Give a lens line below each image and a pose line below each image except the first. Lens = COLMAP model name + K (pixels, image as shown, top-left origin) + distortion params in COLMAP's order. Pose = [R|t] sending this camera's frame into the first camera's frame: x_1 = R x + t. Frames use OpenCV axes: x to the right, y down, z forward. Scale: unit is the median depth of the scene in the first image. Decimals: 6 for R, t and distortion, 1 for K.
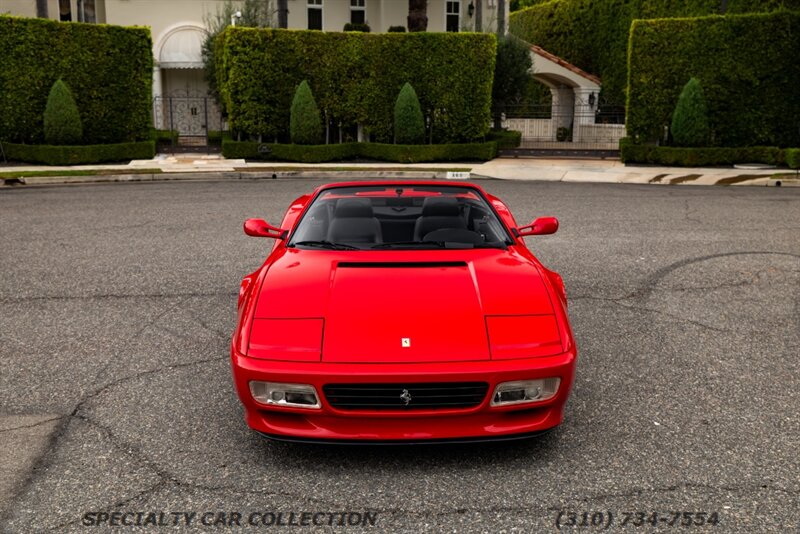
lens RADIAL K [[775.5, 0, 406.8], [0, 775.5, 268.0], [0, 0, 1]] dist [0.000035, 0.000000]
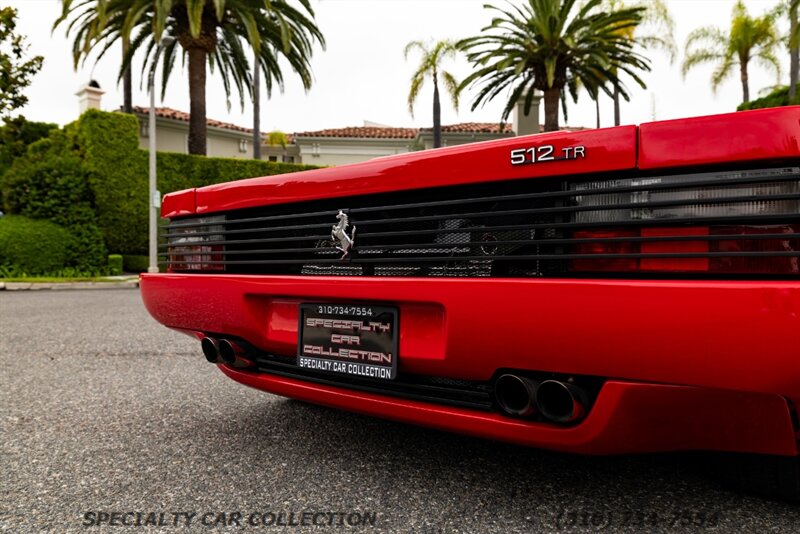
lens RADIAL K [[578.9, 0, 399.4], [0, 578.9, 274.5], [0, 0, 1]] dist [0.018938, -0.027727]
pose [[0.984242, 0.000798, -0.176826, -0.067525], [-0.031137, 0.985147, -0.168868, 0.015075], [0.174065, 0.171712, 0.969648, 0.138186]]
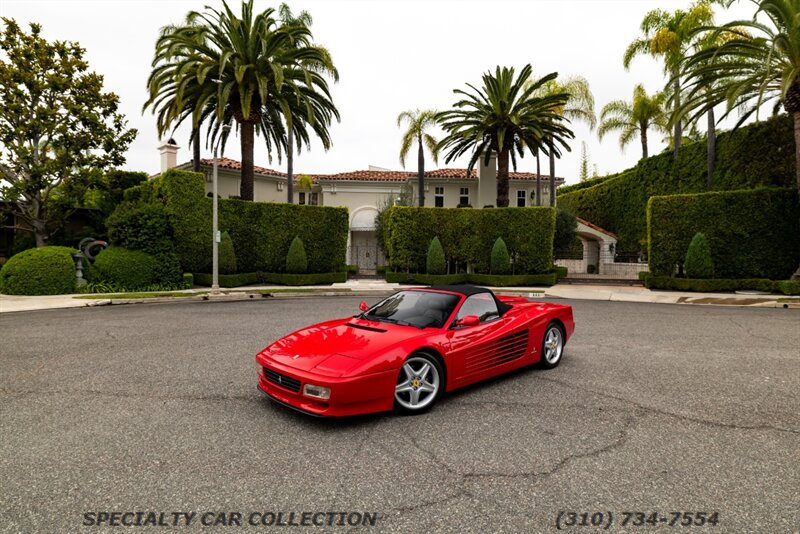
lens RADIAL K [[439.6, 0, 400.9], [0, 439.6, 264.9], [0, 0, 1]] dist [0.005507, -0.002808]
pose [[0.984822, 0.003966, -0.173522, -0.042990], [-0.034587, 0.984173, -0.173804, -0.015998], [0.170087, 0.177168, 0.969372, 0.086603]]
